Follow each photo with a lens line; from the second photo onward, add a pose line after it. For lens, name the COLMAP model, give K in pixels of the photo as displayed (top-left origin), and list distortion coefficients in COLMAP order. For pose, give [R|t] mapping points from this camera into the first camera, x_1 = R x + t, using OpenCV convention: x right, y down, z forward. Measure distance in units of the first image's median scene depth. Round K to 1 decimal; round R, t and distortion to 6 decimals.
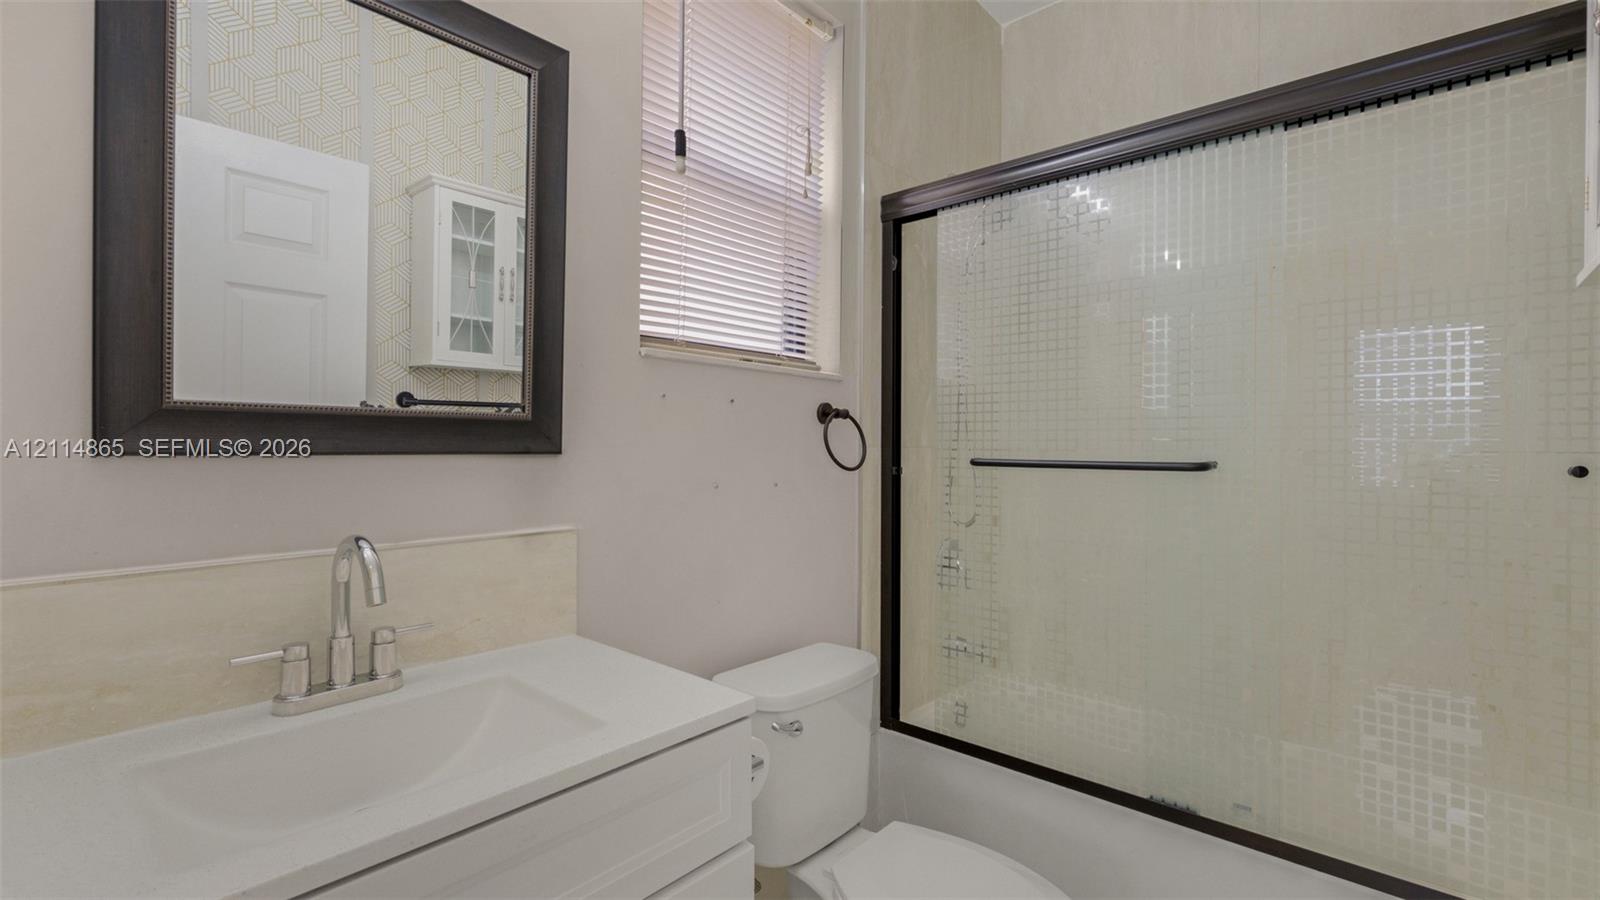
lens RADIAL K [[684.9, 0, 801.9], [0, 684.9, 443.2], [0, 0, 1]] dist [-0.010577, 0.002761]
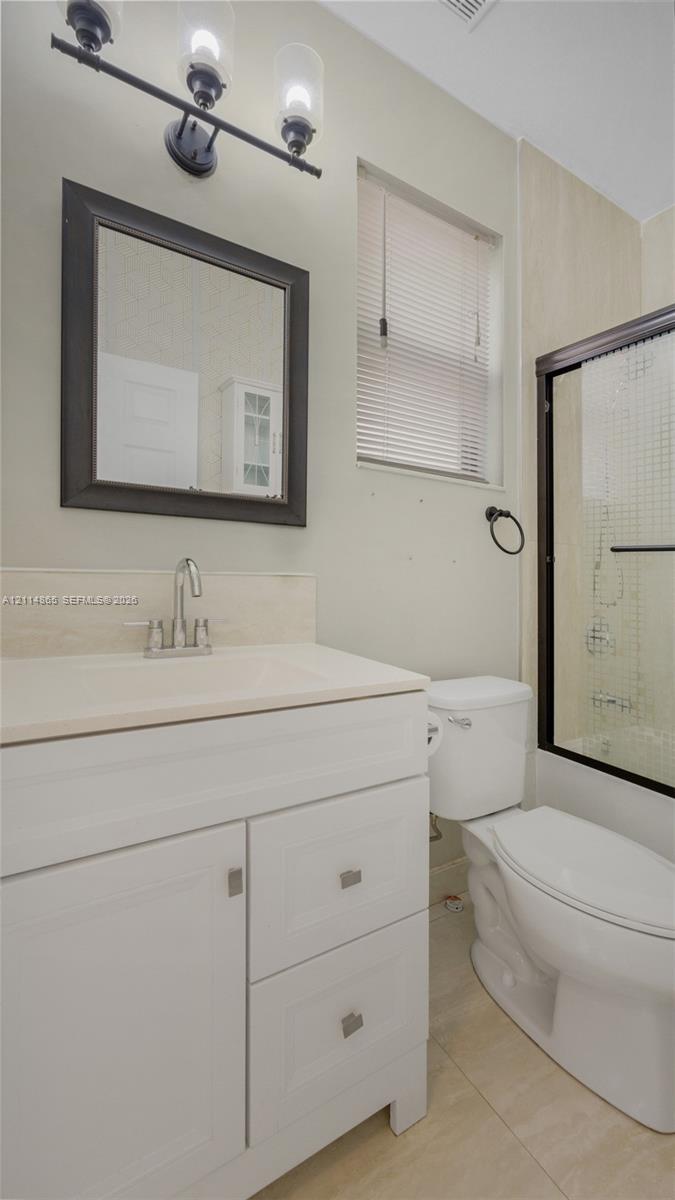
lens RADIAL K [[513.7, 0, 360.1], [0, 513.7, 604.0], [0, 0, 1]] dist [-0.010577, 0.002761]
pose [[0.962195, -0.013522, -0.272026, 0.061167], [0.008785, 0.999788, -0.018623, 0.164035], [0.272220, 0.015530, 0.962110, -0.060979]]
